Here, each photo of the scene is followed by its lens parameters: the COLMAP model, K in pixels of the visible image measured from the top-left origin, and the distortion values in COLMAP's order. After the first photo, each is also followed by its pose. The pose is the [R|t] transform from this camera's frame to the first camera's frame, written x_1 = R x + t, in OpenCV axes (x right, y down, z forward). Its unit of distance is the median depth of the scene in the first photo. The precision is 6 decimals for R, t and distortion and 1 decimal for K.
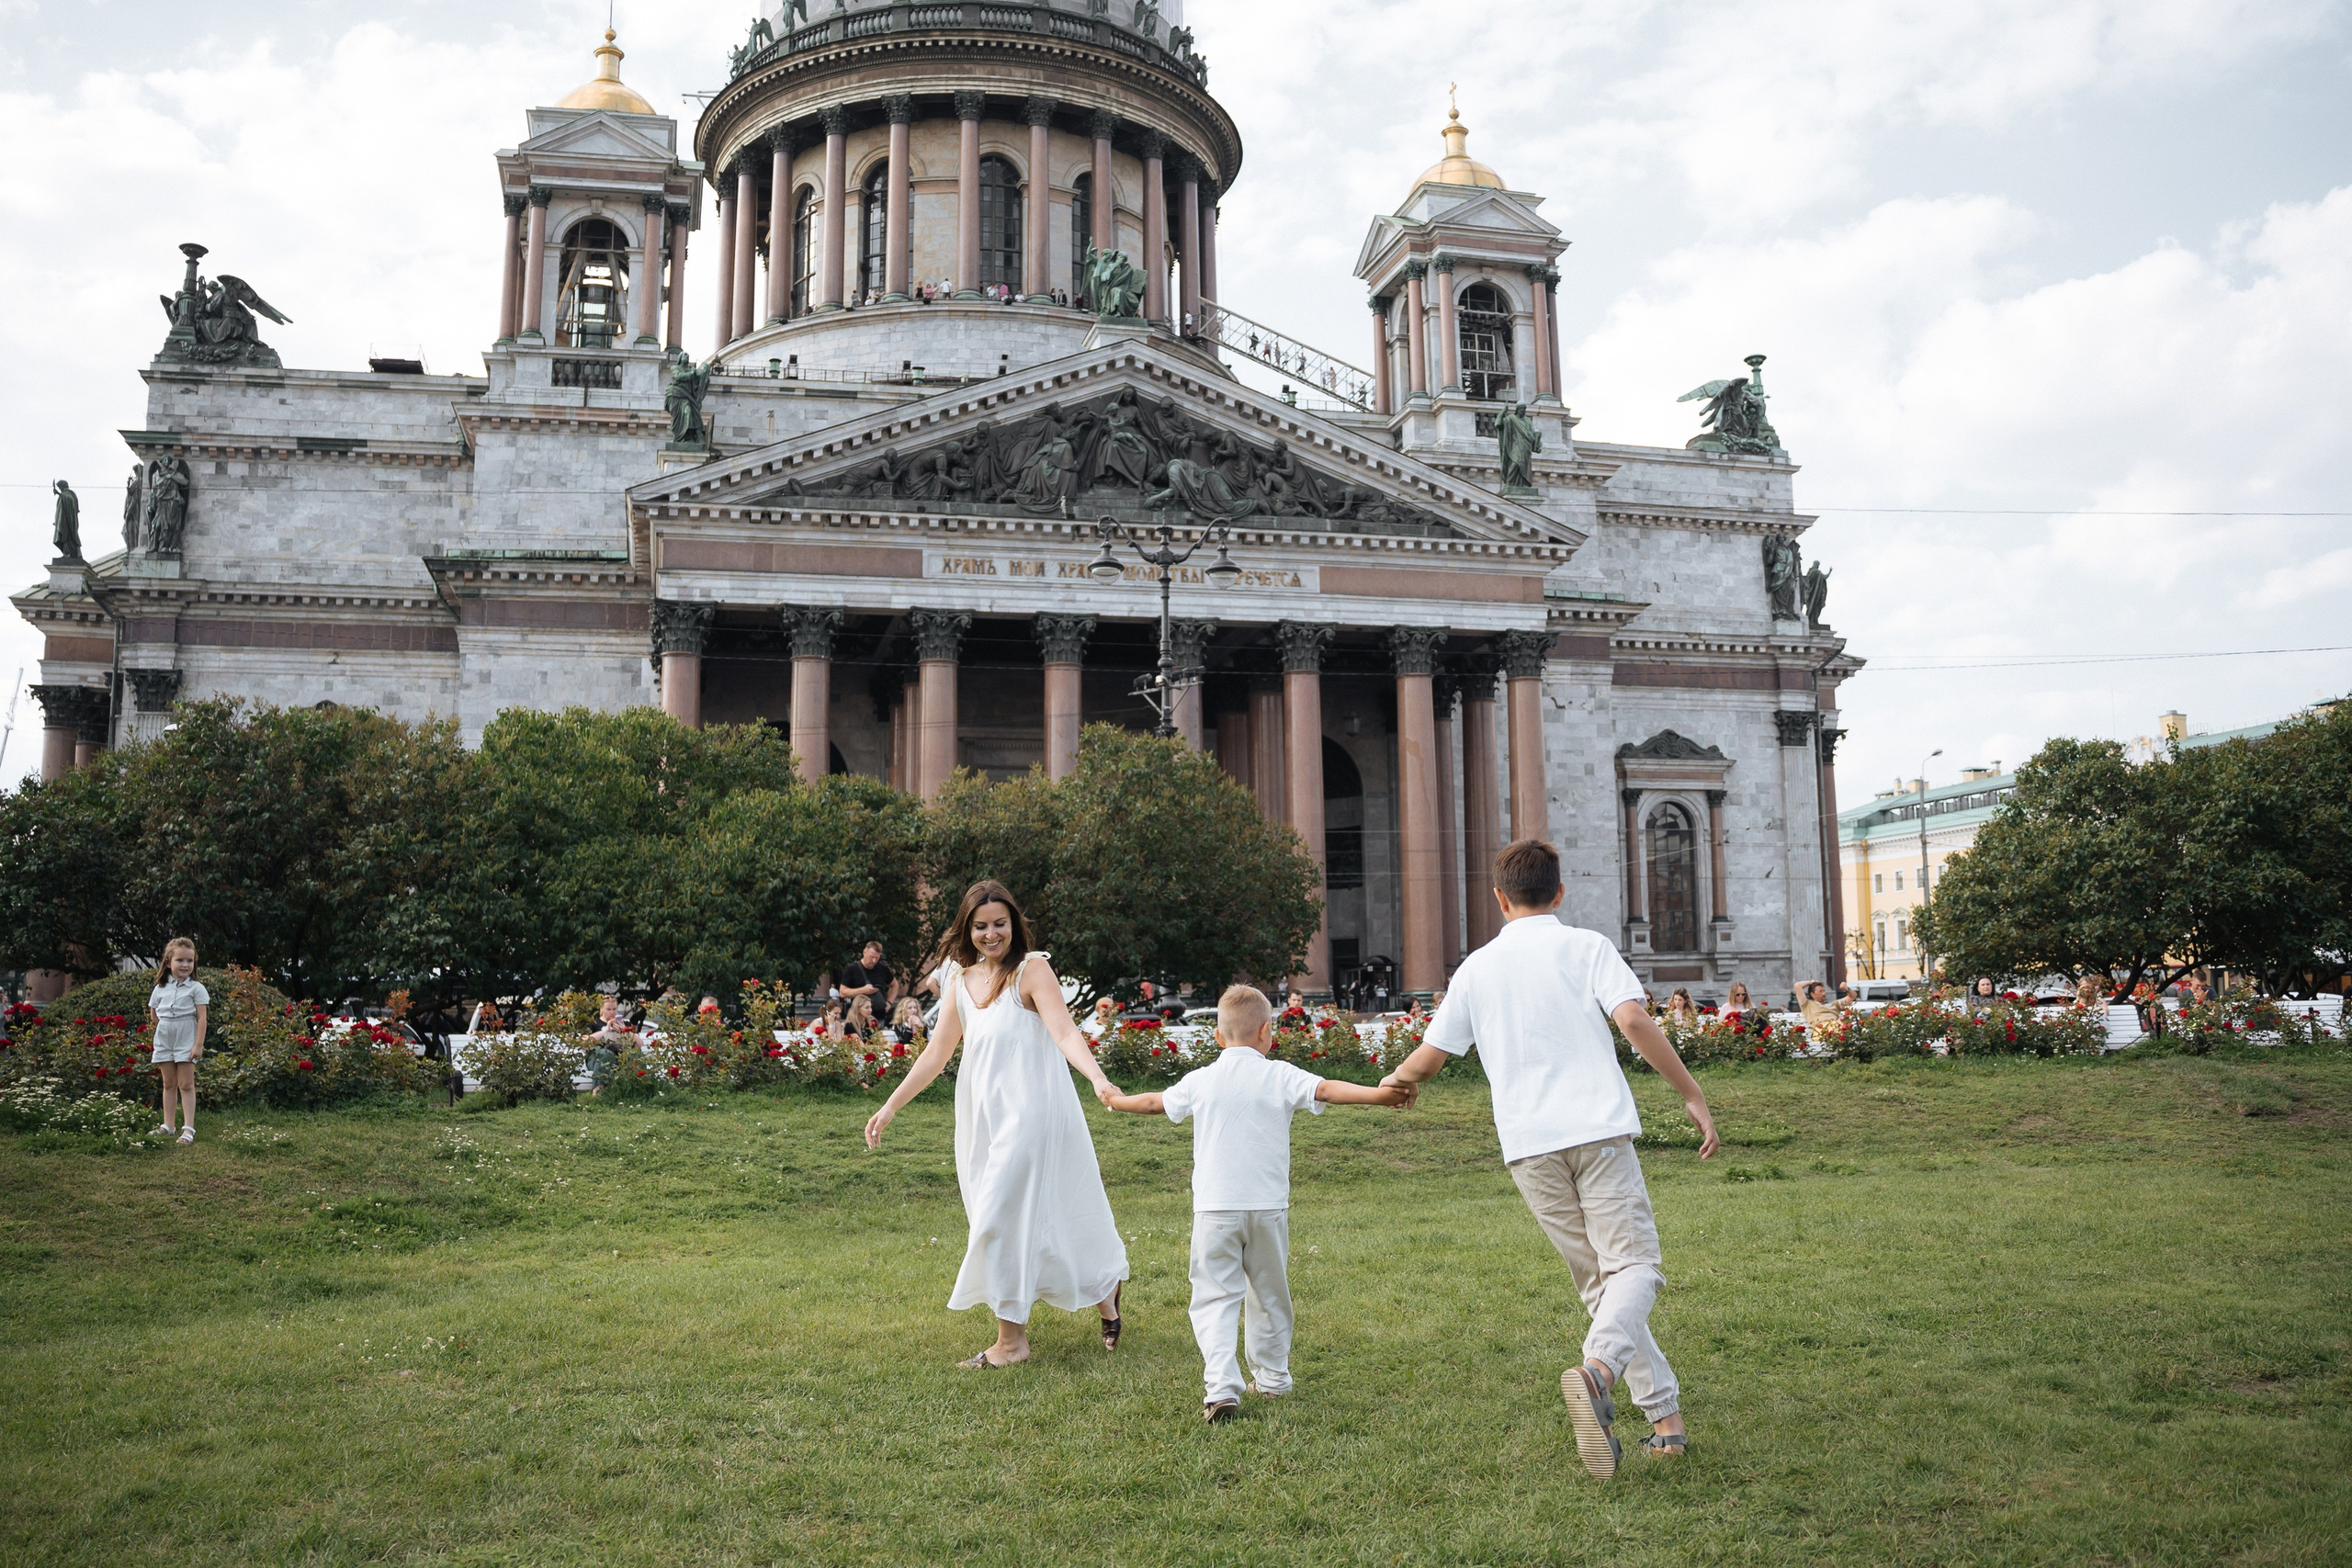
lens RADIAL K [[2044.0, 0, 1164.8], [0, 2044.0, 748.2], [0, 0, 1]] dist [-0.207496, 0.213269]
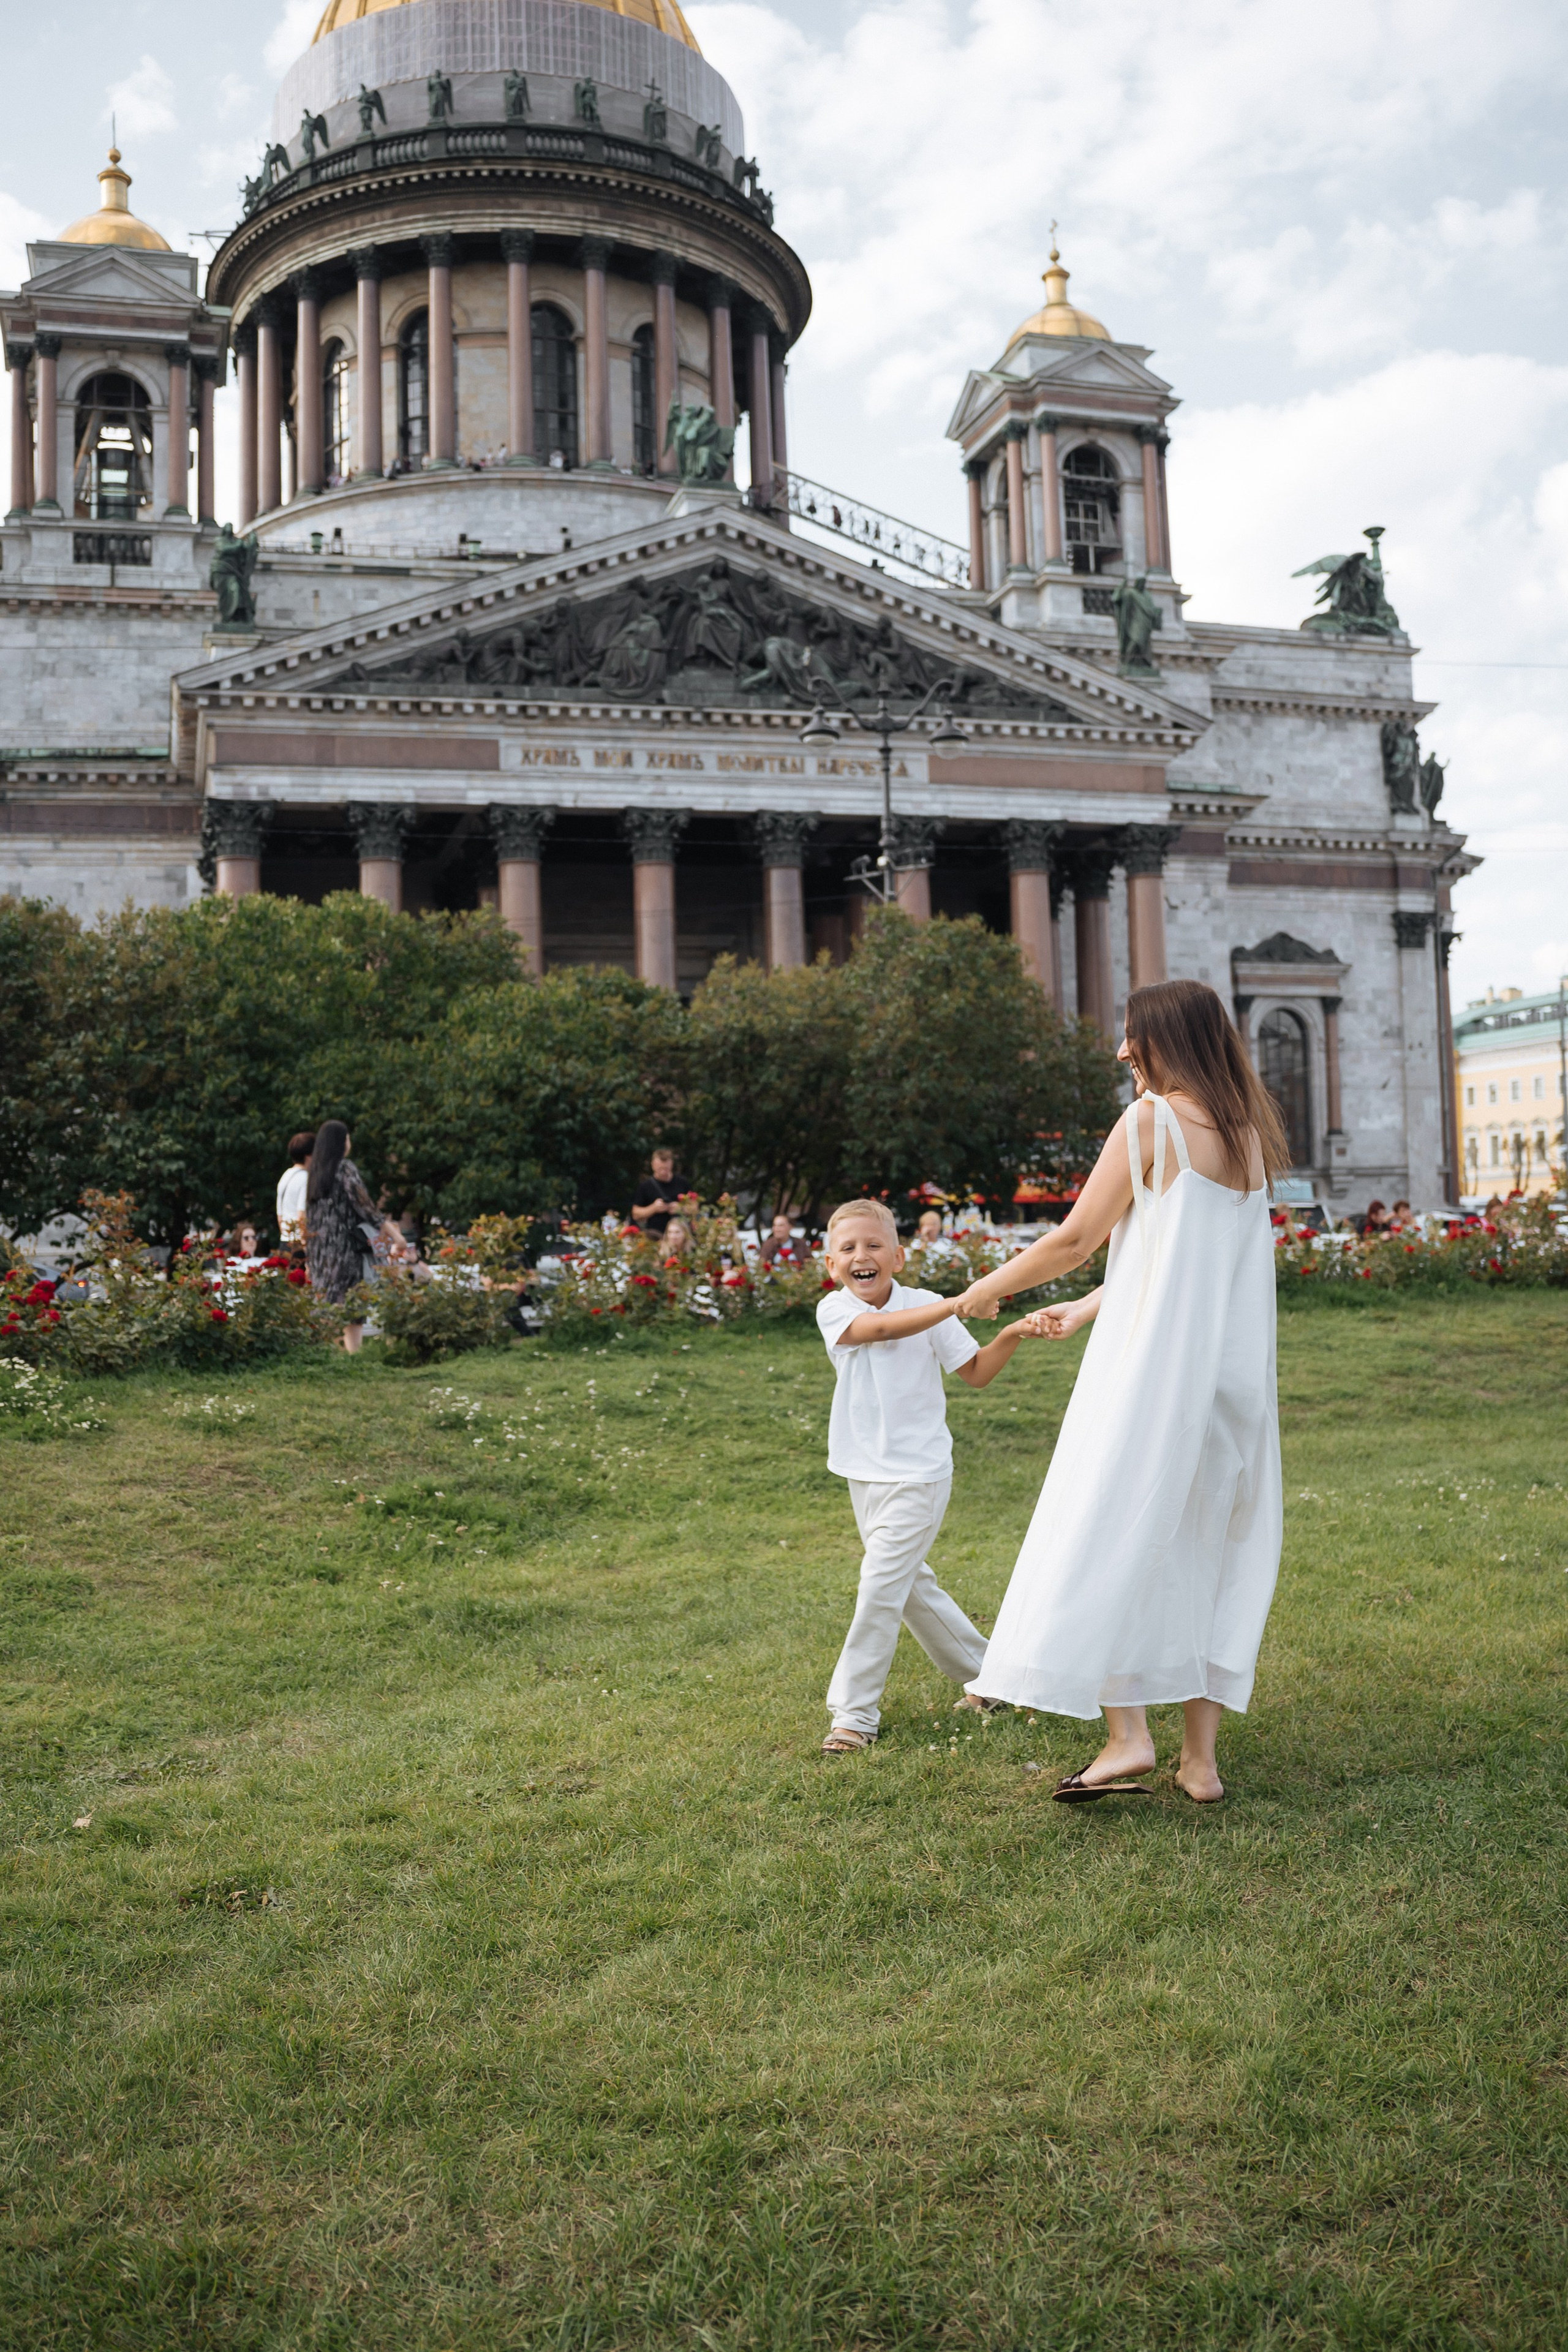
lens RADIAL K [[2136.0, 0, 773.7], [0, 2136.0, 1235.8], [0, 0, 1]] dist [-0.188063, 0.194463]
pose [[0.999004, -0.017241, 0.041166, -0.034058], [0.011840, 0.991703, 0.128005, 0.003326], [-0.043031, -0.127390, 0.990919, 0.023723]]
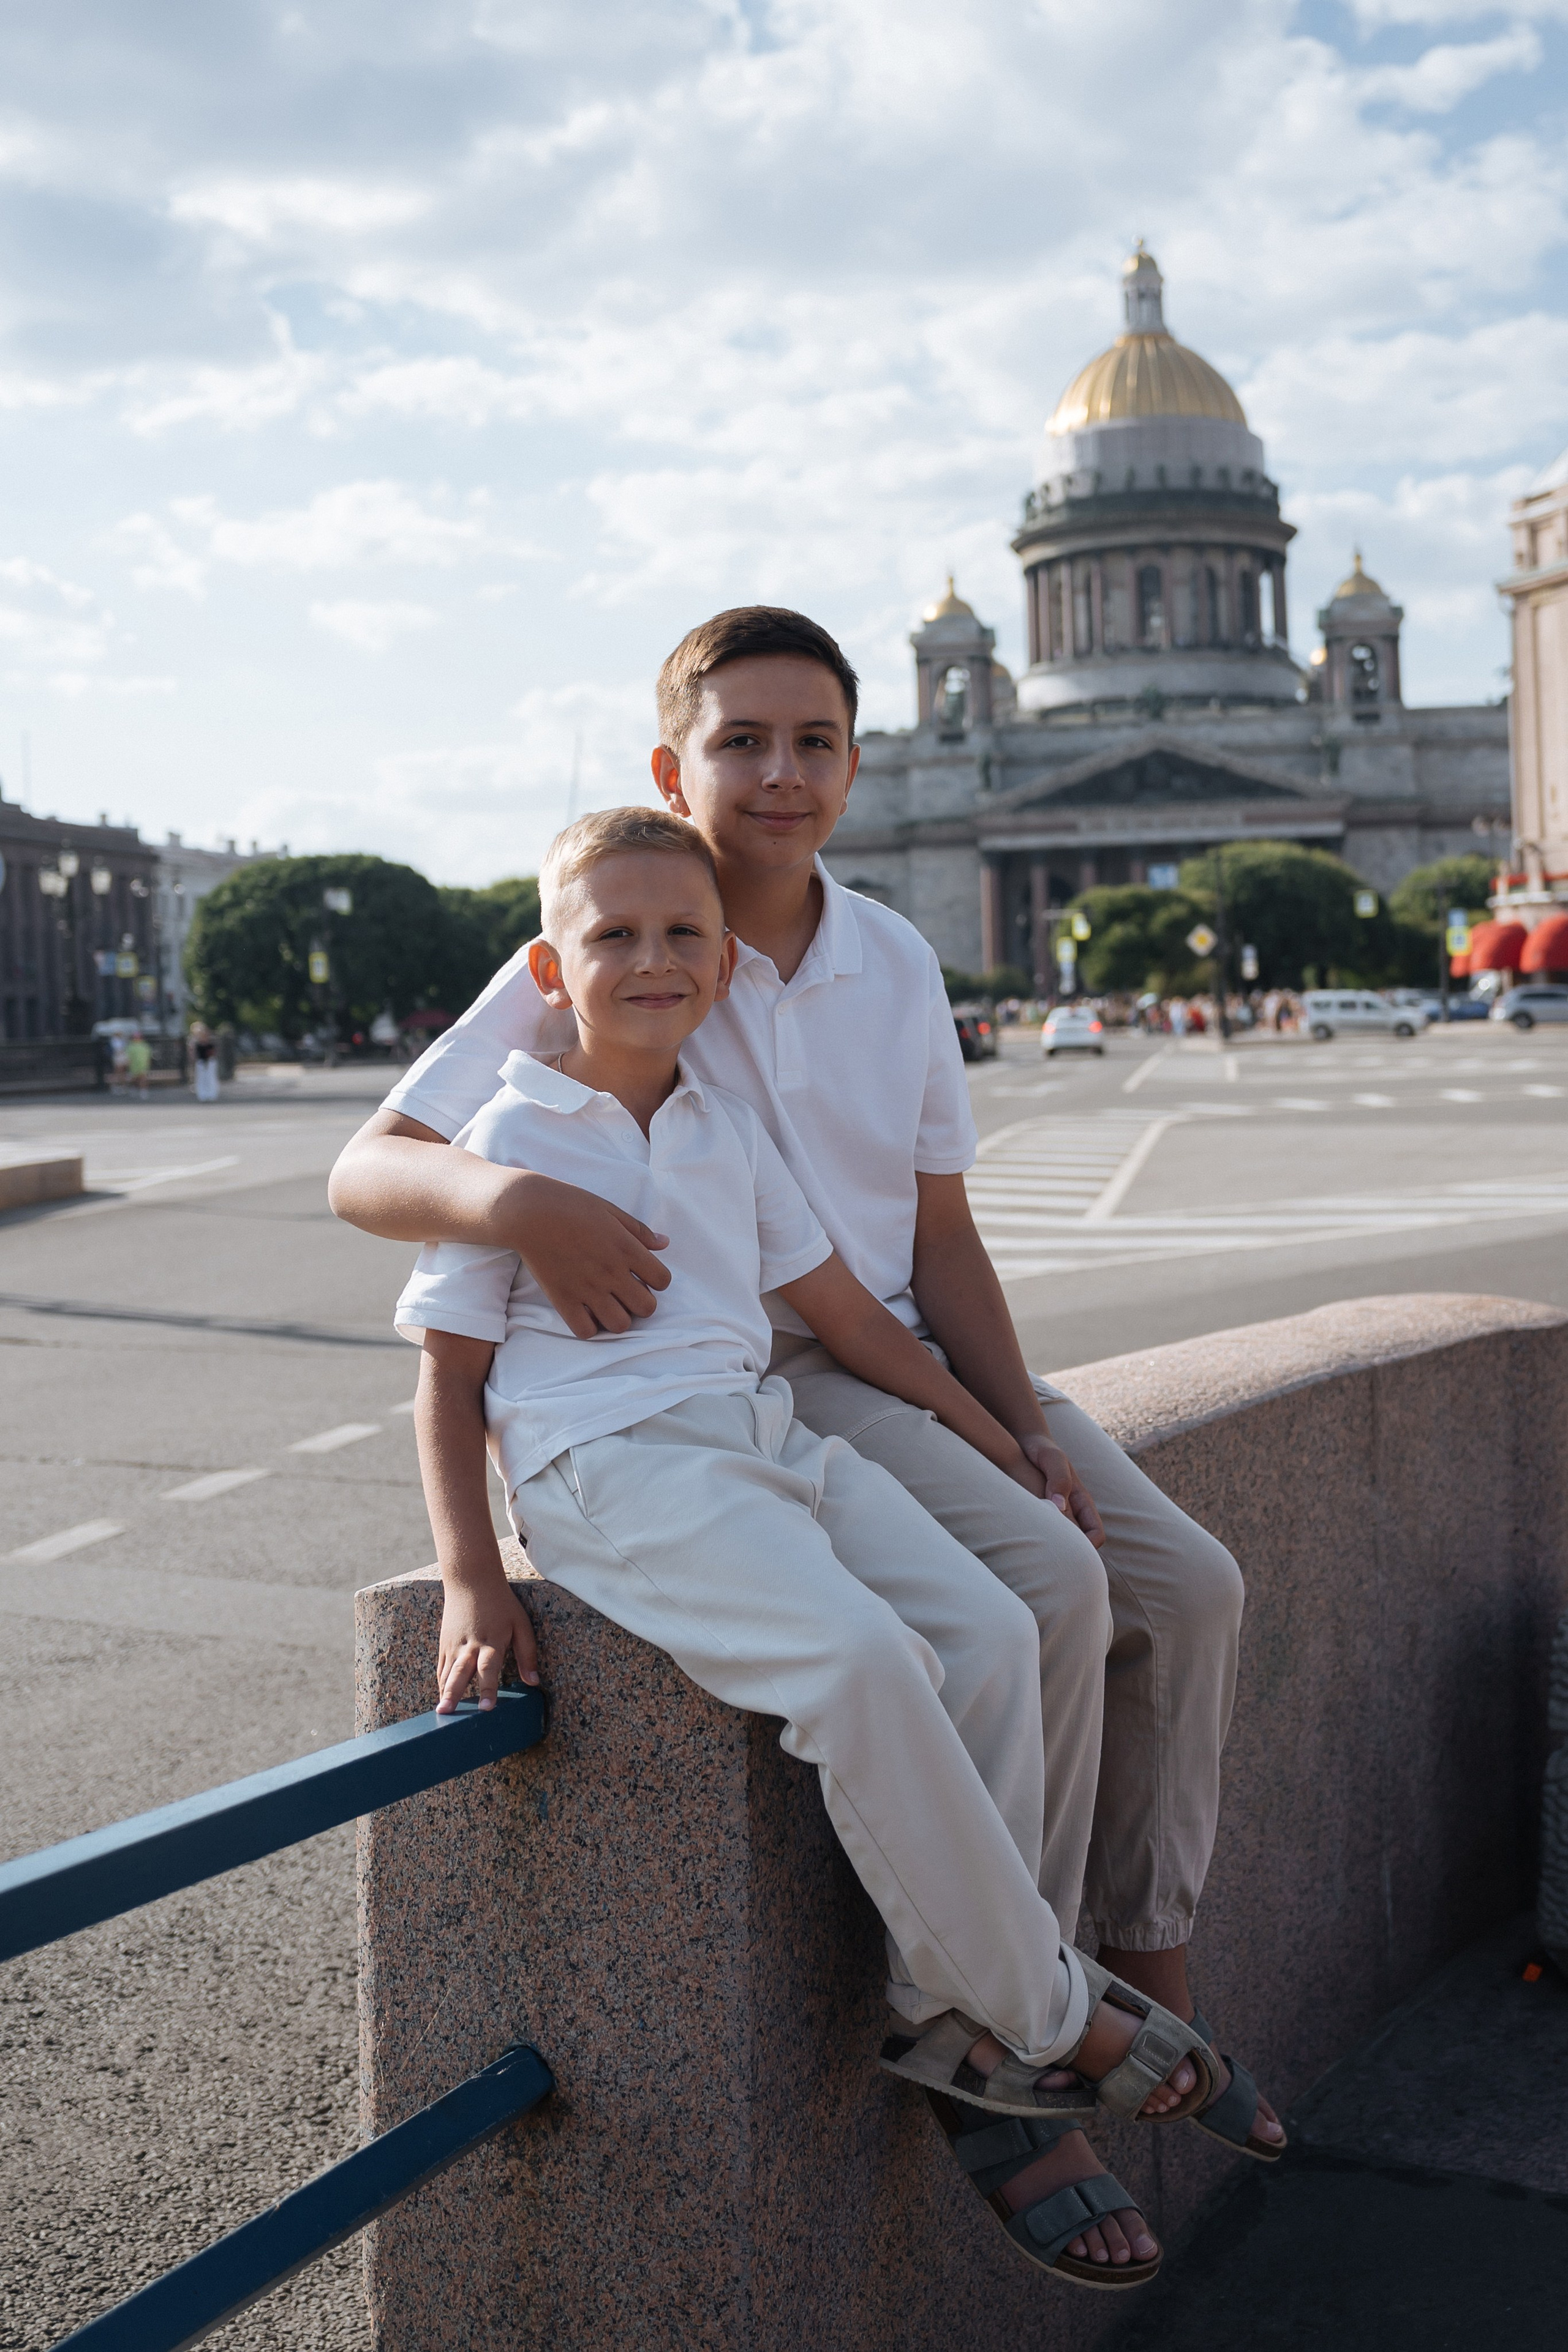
lens RADIAL K [[2708.4, 0, 699.6], [0, 2708.4, 1368.7], [0, 0, 1]] dist [-0.189764, 0.187174]
pose [[0.907513, 0.030367, -0.418925, 0.782432], [0.086611, 0.962419, 0.257388, -0.303534], [0.410997, -0.269866, 0.870778, -2.067416]]
